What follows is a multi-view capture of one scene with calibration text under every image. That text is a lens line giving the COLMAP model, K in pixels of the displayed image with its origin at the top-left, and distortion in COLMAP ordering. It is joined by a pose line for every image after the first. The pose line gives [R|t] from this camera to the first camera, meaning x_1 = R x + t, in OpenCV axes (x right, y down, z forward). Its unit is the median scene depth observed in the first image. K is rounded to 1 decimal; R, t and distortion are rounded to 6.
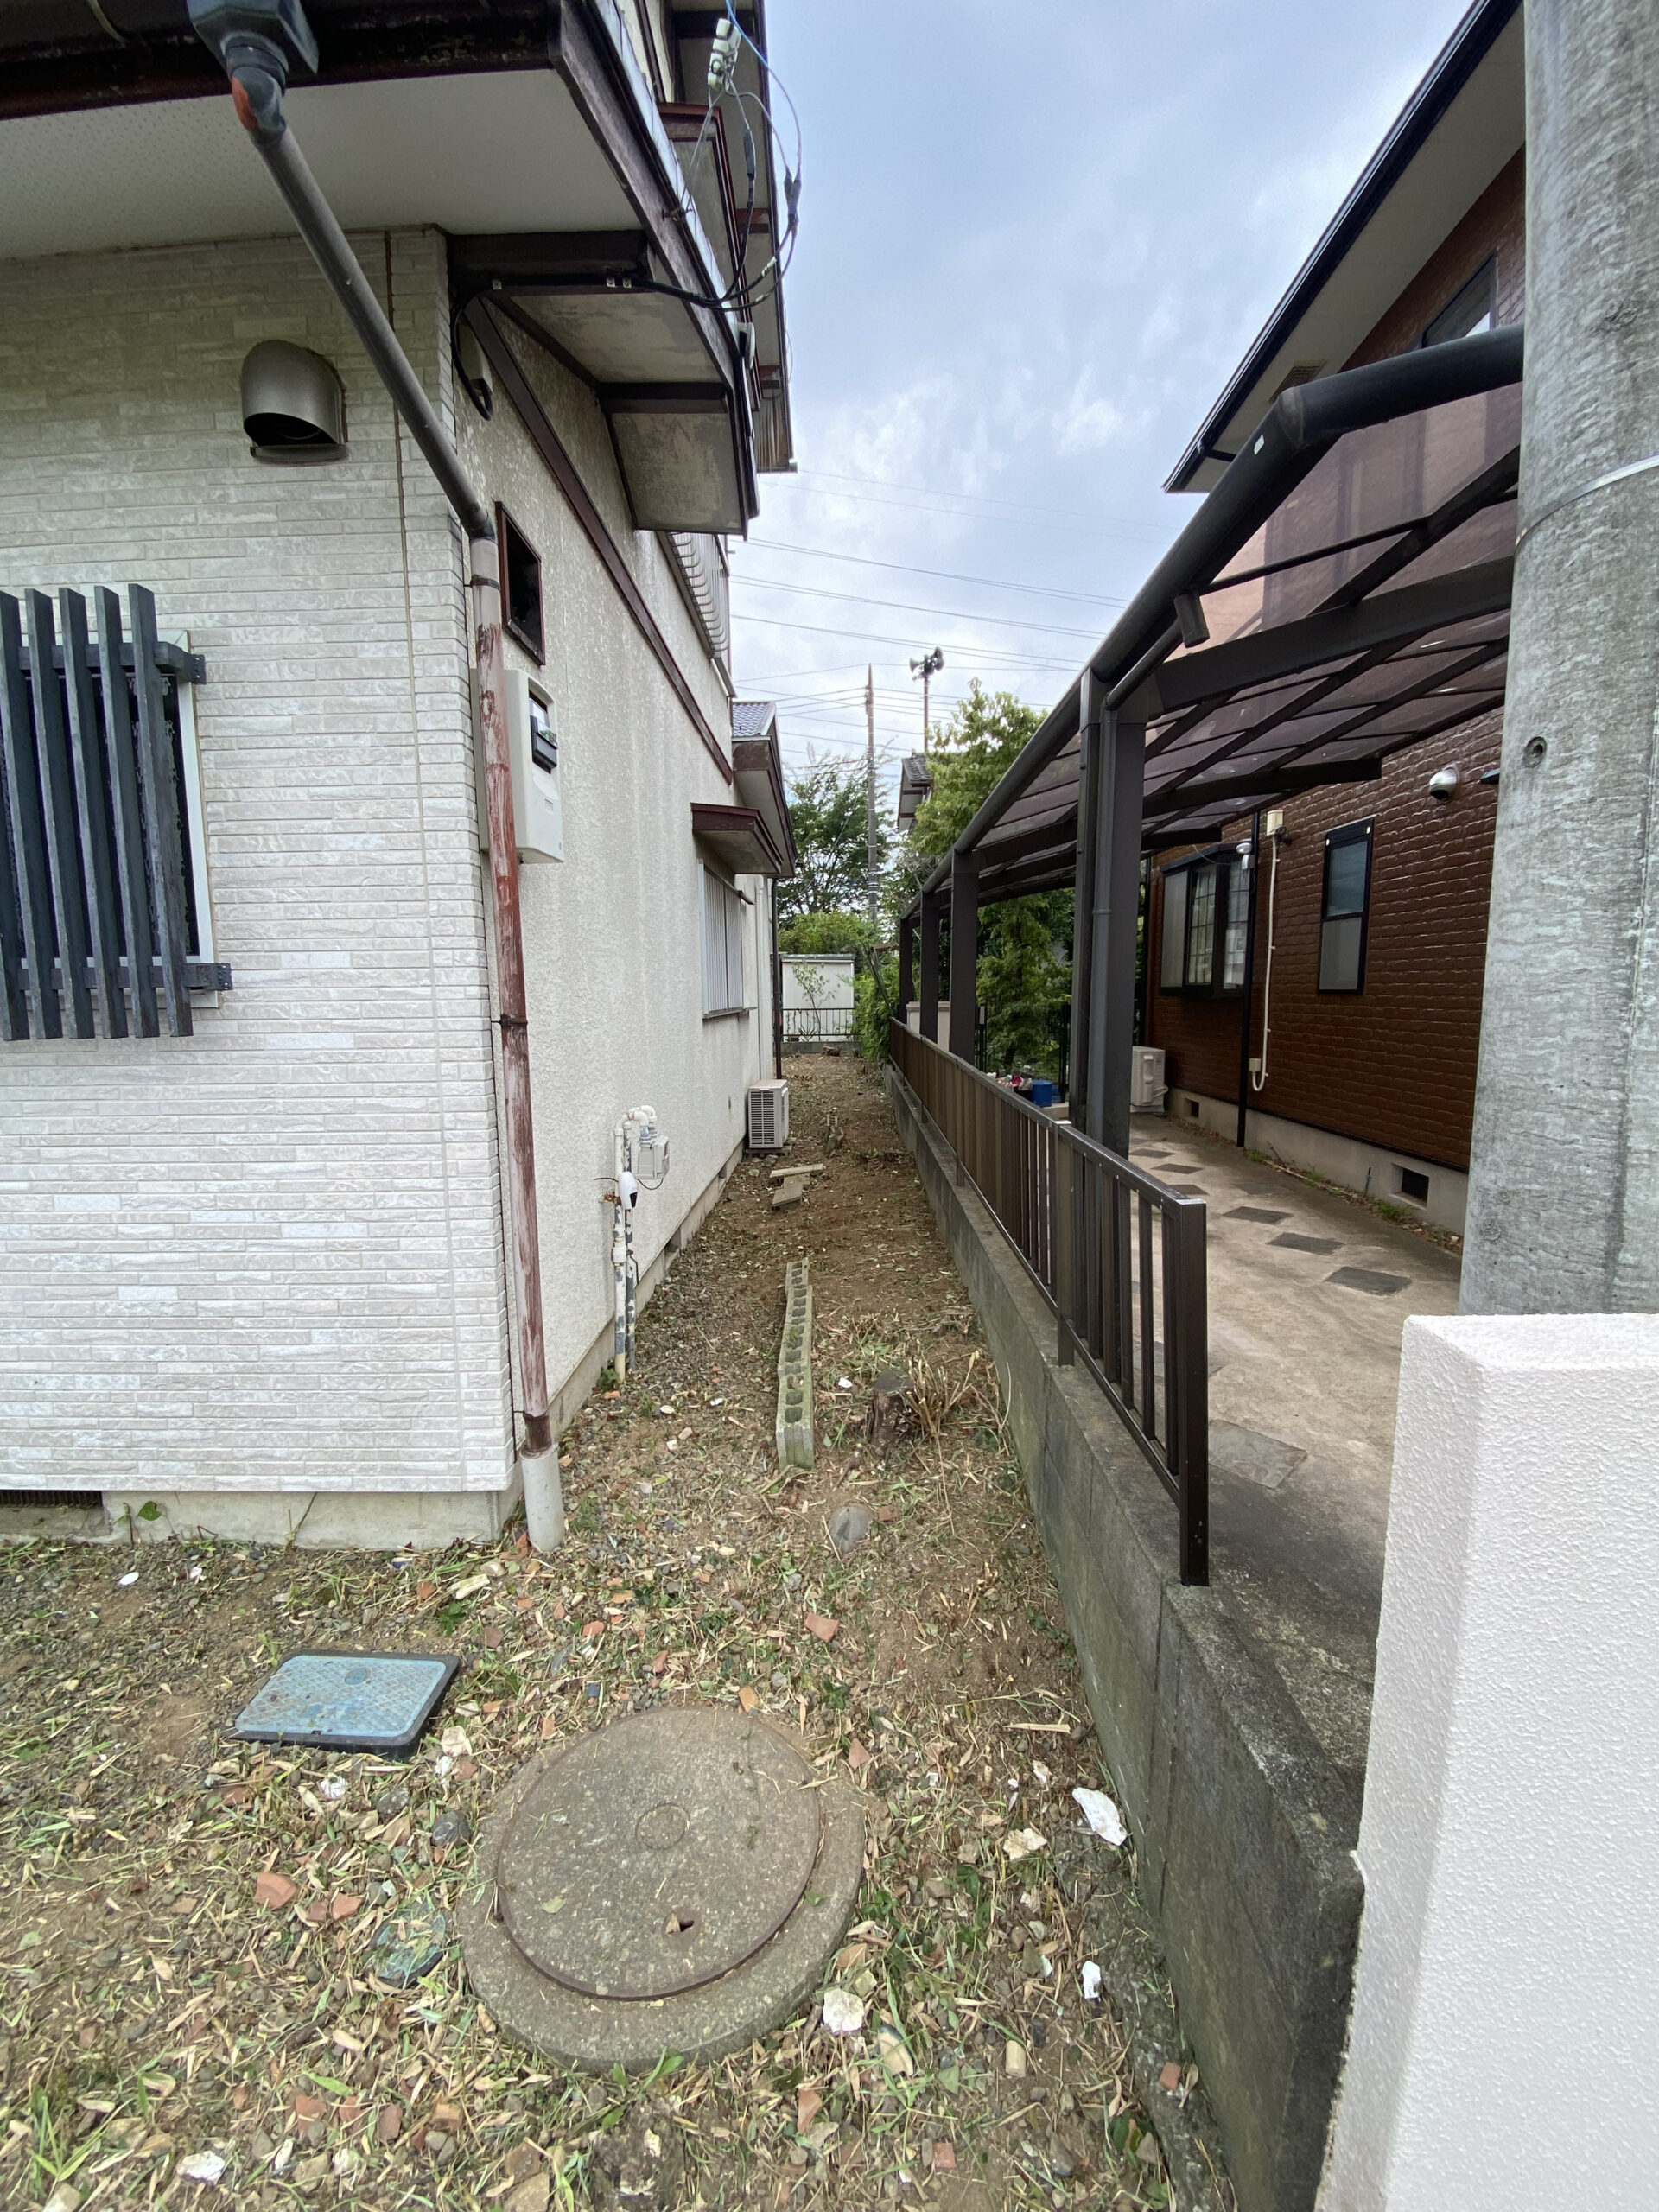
lens RADIAL K [[899.0, 0, 835.5], [0, 899.0, 1099.1], [0, 0, 1]] dist [0.006864, -0.011401]
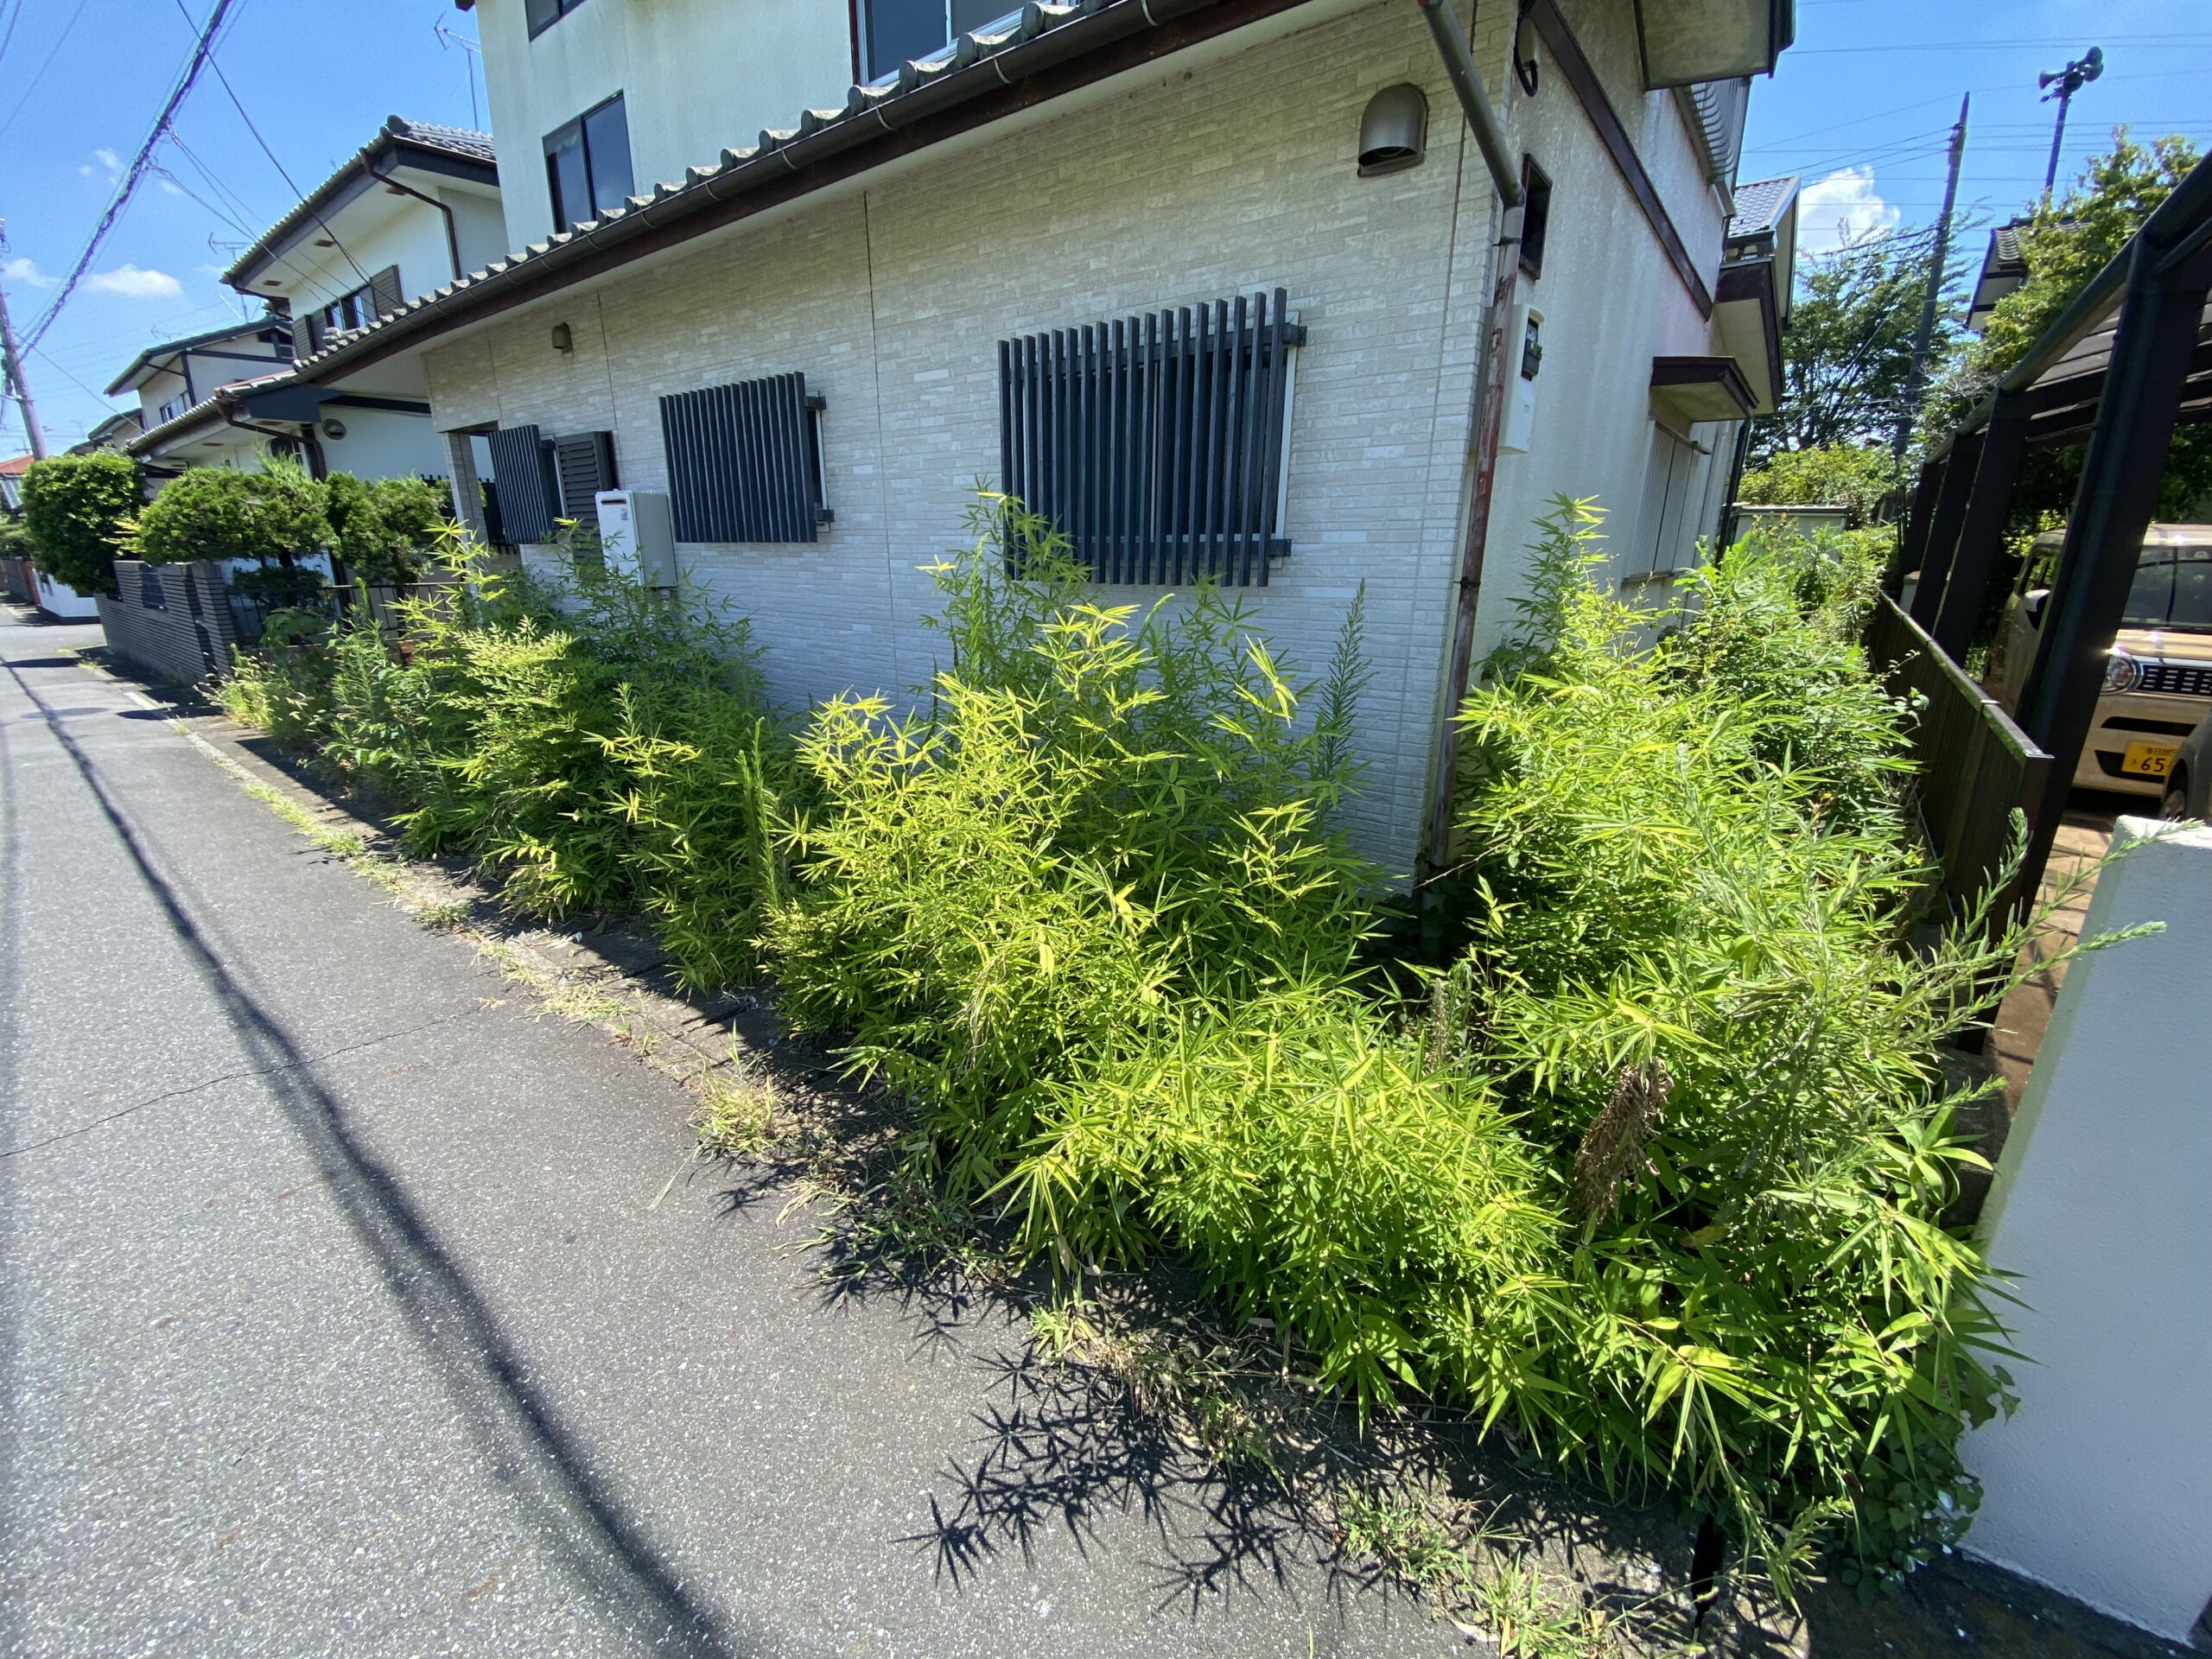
lens RADIAL K [[899.0, 0, 1111.6], [0, 899.0, 819.7], [0, 0, 1]] dist [0.006864, -0.011401]
pose [[0.798648, 0.190612, -0.570814, 0.053593], [-0.087603, 0.975233, 0.203091, 0.034134], [0.595388, -0.112193, 0.795566, -0.460935]]
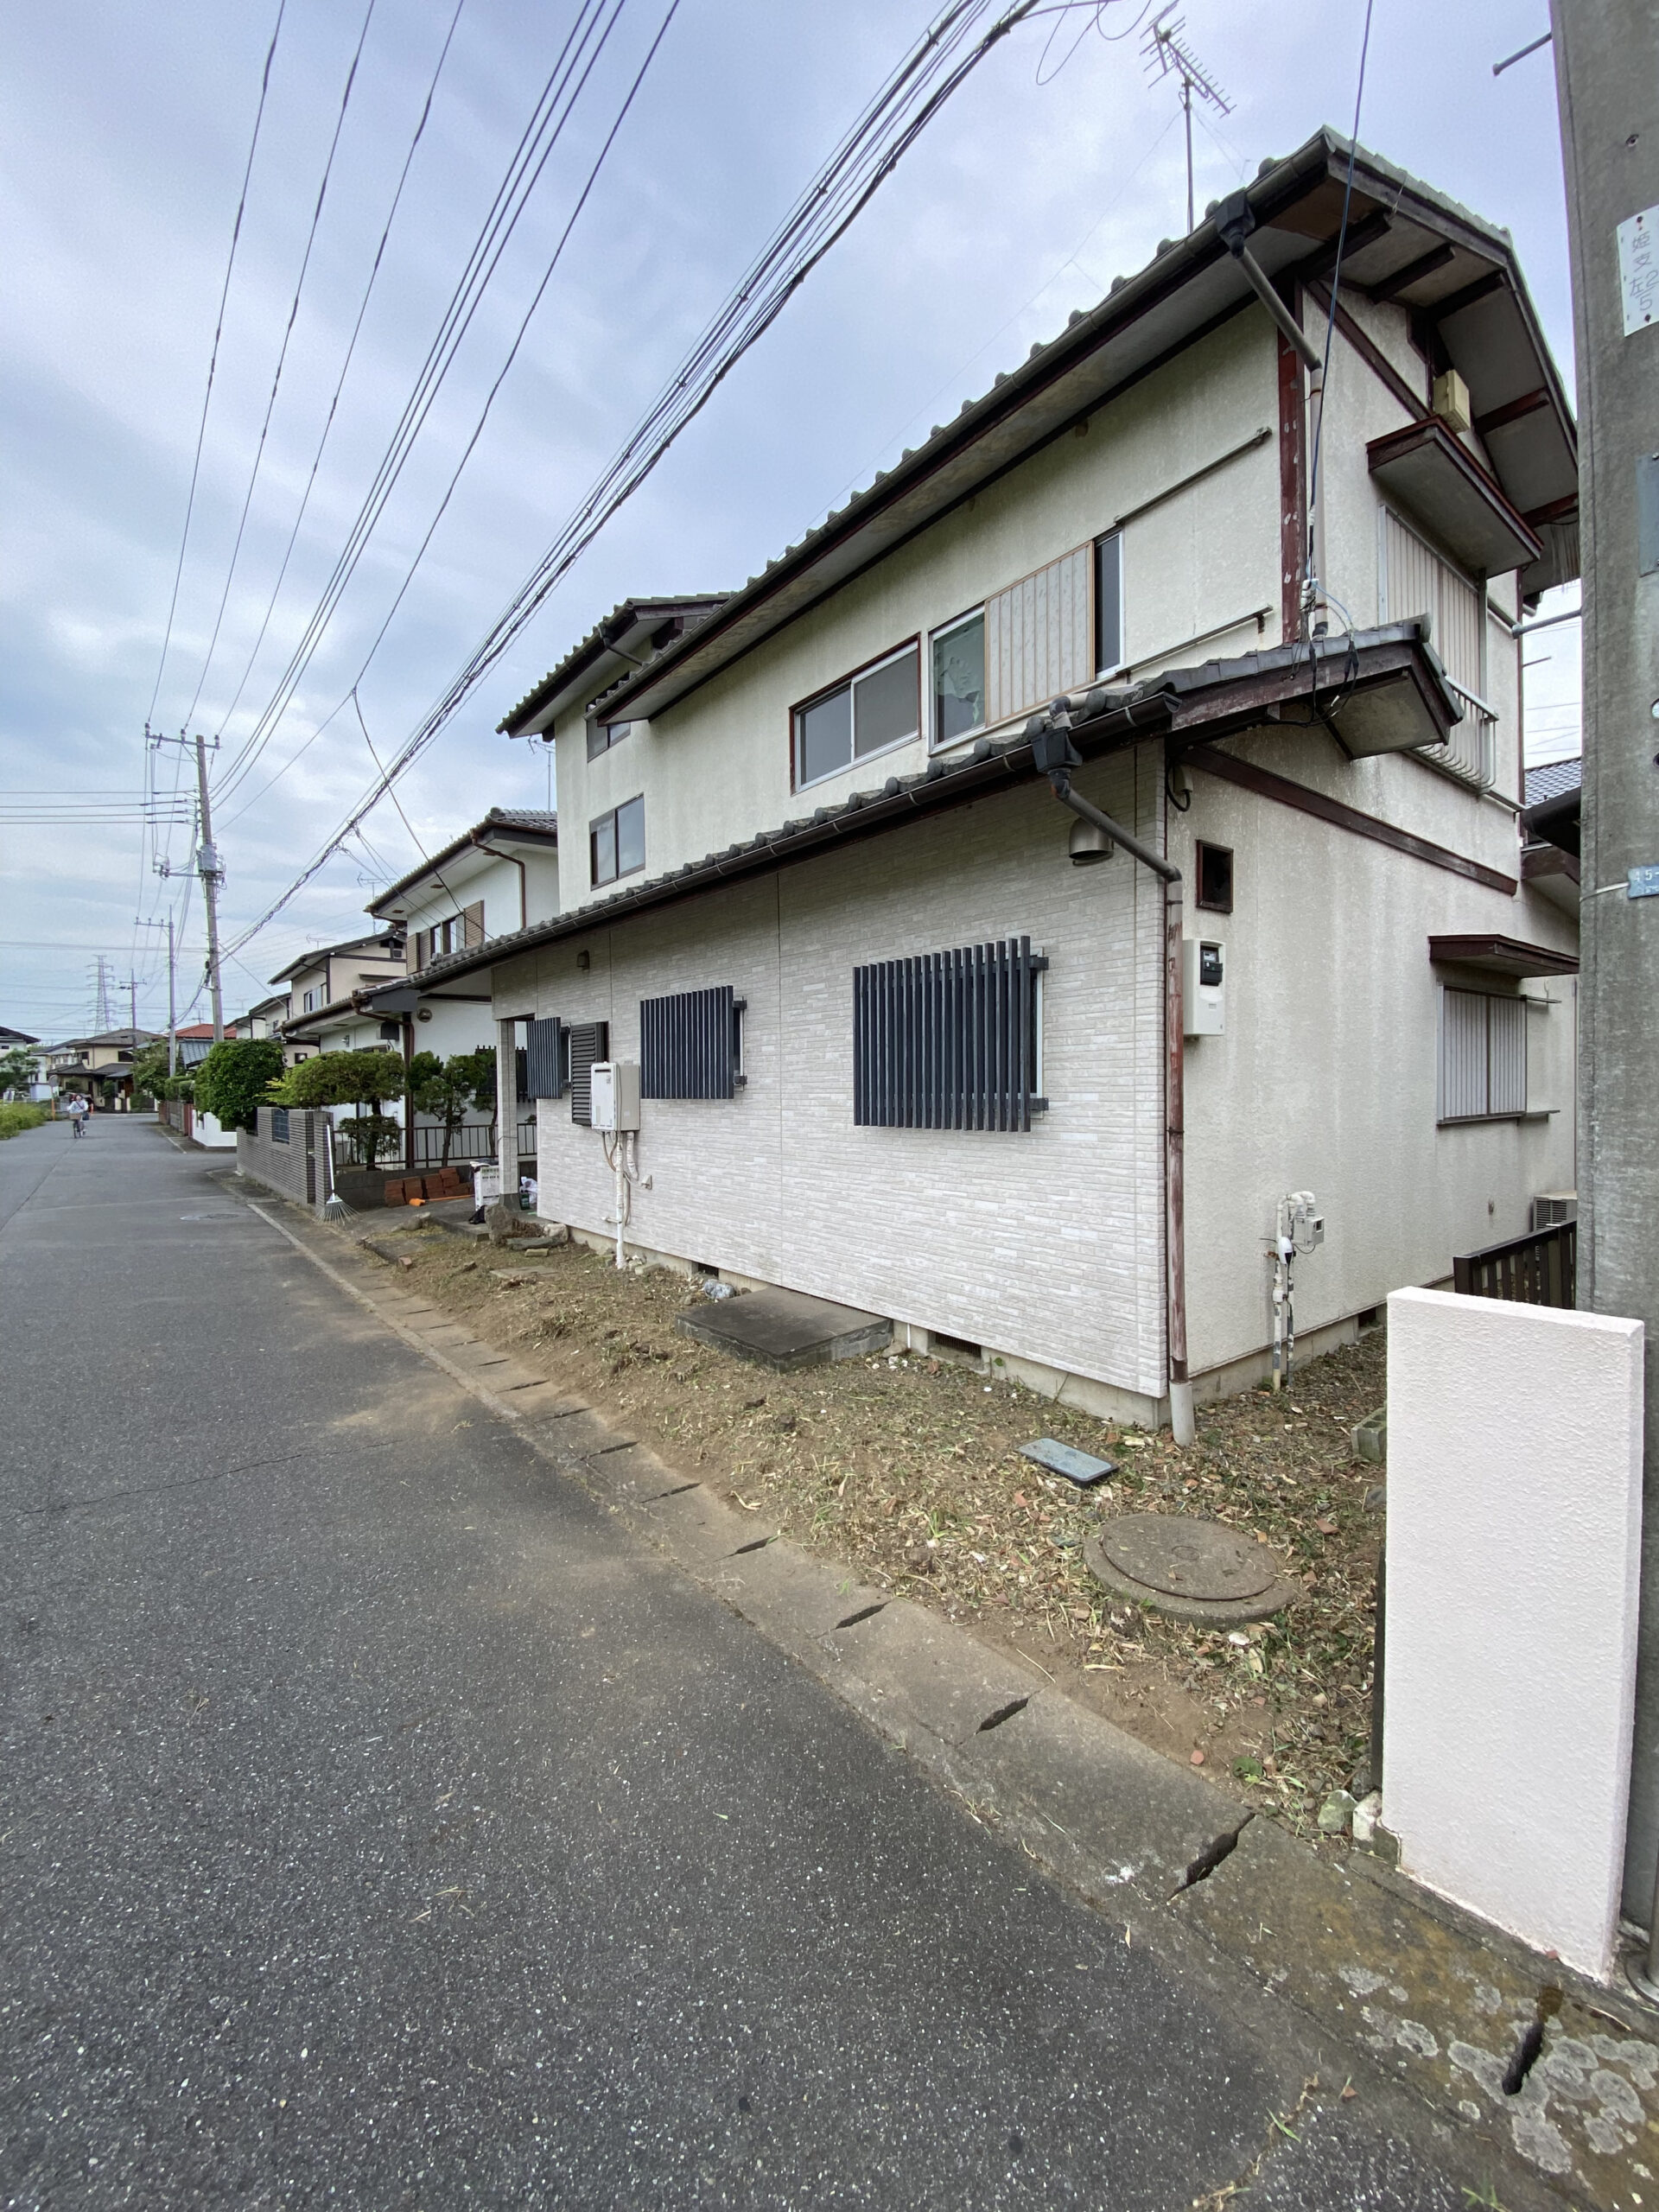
lens RADIAL K [[899.0, 0, 819.2], [0, 899.0, 1109.1], [0, 0, 1]] dist [0.006864, -0.011401]
pose [[0.620554, 0.025079, -0.783763, 0.615341], [-0.089947, 0.995168, -0.039373, 0.005484], [0.778988, 0.094931, 0.619811, -0.688426]]
